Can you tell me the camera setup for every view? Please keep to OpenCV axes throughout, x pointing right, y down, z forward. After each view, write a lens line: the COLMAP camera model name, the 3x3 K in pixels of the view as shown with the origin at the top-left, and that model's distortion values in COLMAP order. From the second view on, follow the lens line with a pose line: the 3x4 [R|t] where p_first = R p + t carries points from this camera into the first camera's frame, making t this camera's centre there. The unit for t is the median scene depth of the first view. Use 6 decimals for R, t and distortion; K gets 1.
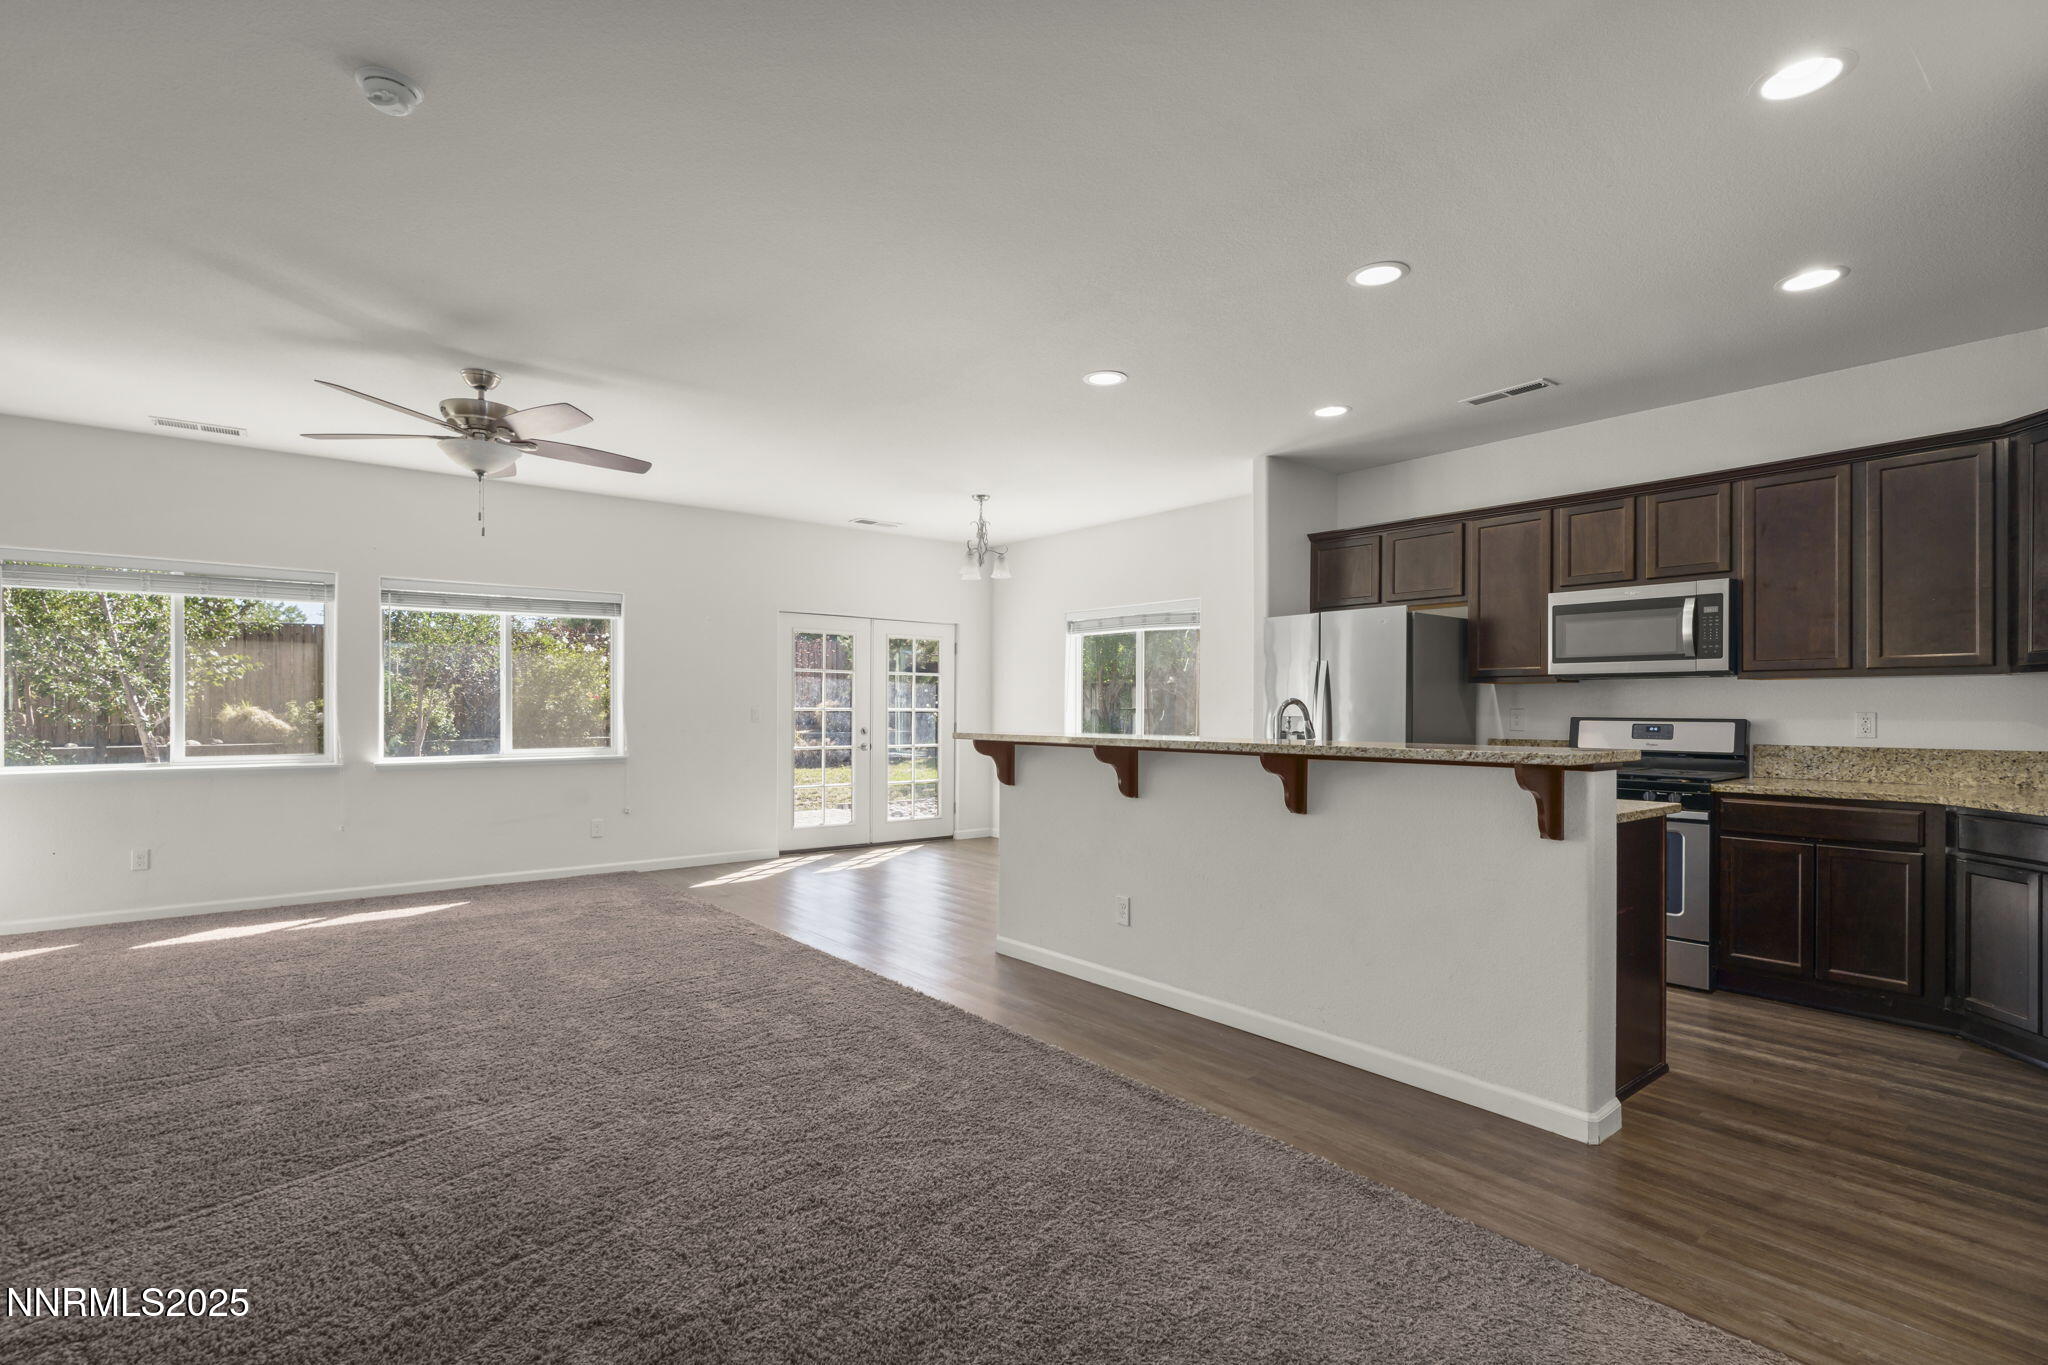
lens RADIAL K [[962.5, 0, 1028.4], [0, 962.5, 696.2], [0, 0, 1]] dist [0.004031, 0.000673]
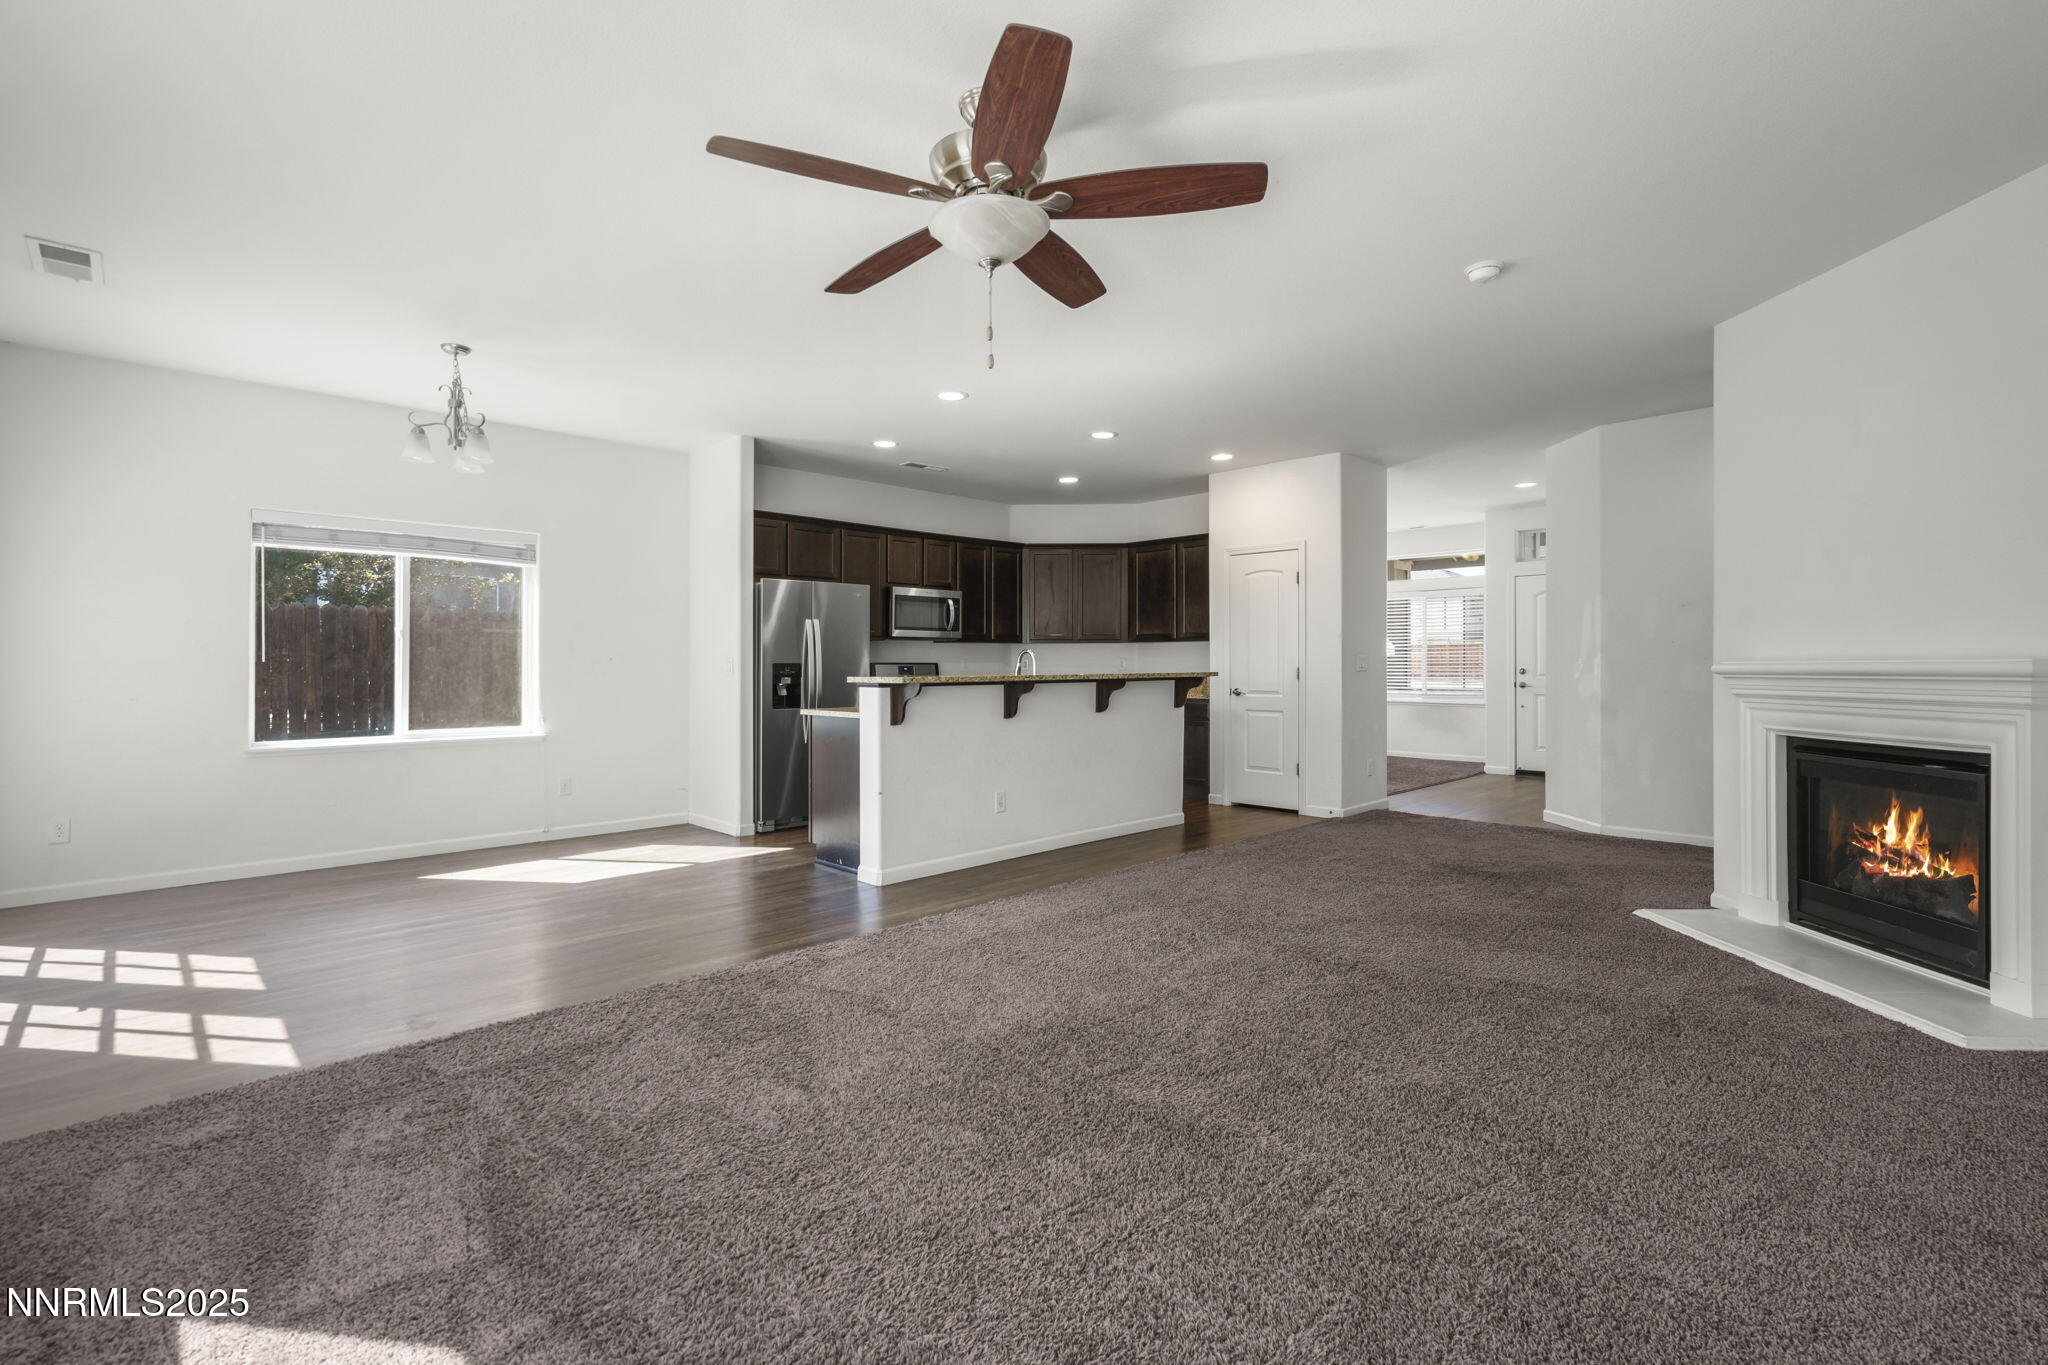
lens RADIAL K [[932.4, 0, 1024.0], [0, 932.4, 682.5], [0, 0, 1]] dist [-0.001196, -0.000025]
pose [[-0.087567, -0.015406, 0.996040, -1.183922], [-0.002211, 0.999881, 0.015271, 0.035638], [-0.996156, -0.000865, -0.087590, 1.026385]]
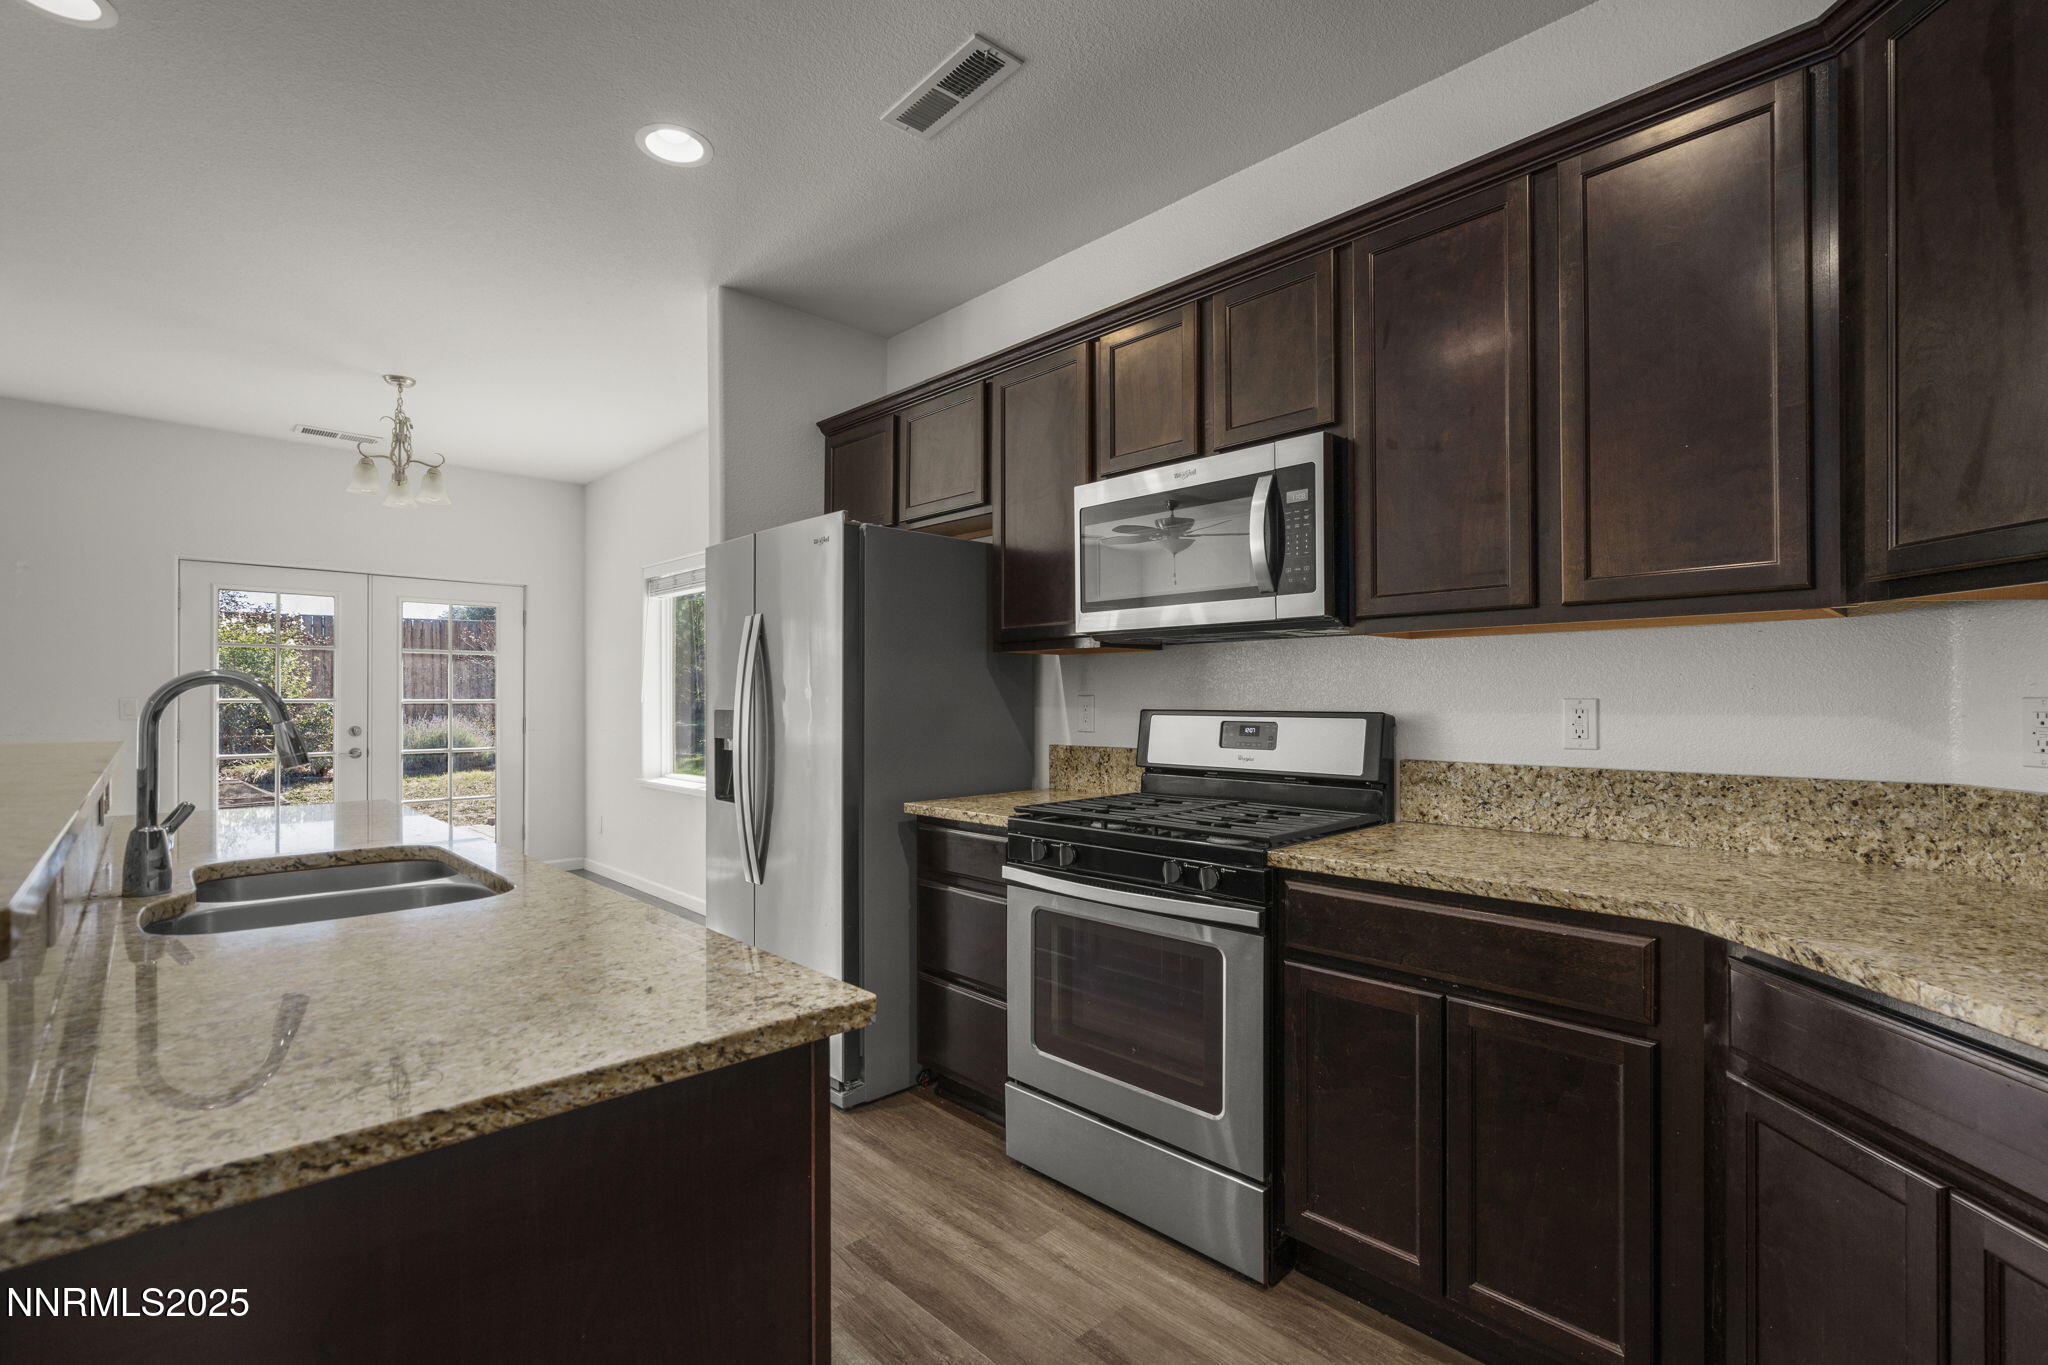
lens RADIAL K [[932.4, 0, 1024.0], [0, 932.4, 682.5], [0, 0, 1]] dist [-0.001196, -0.000025]
pose [[0.997136, -0.004889, 0.075476, 0.524732], [0.005046, 0.999985, -0.001884, 0.007811], [-0.075465, 0.002260, 0.997146, 0.521027]]
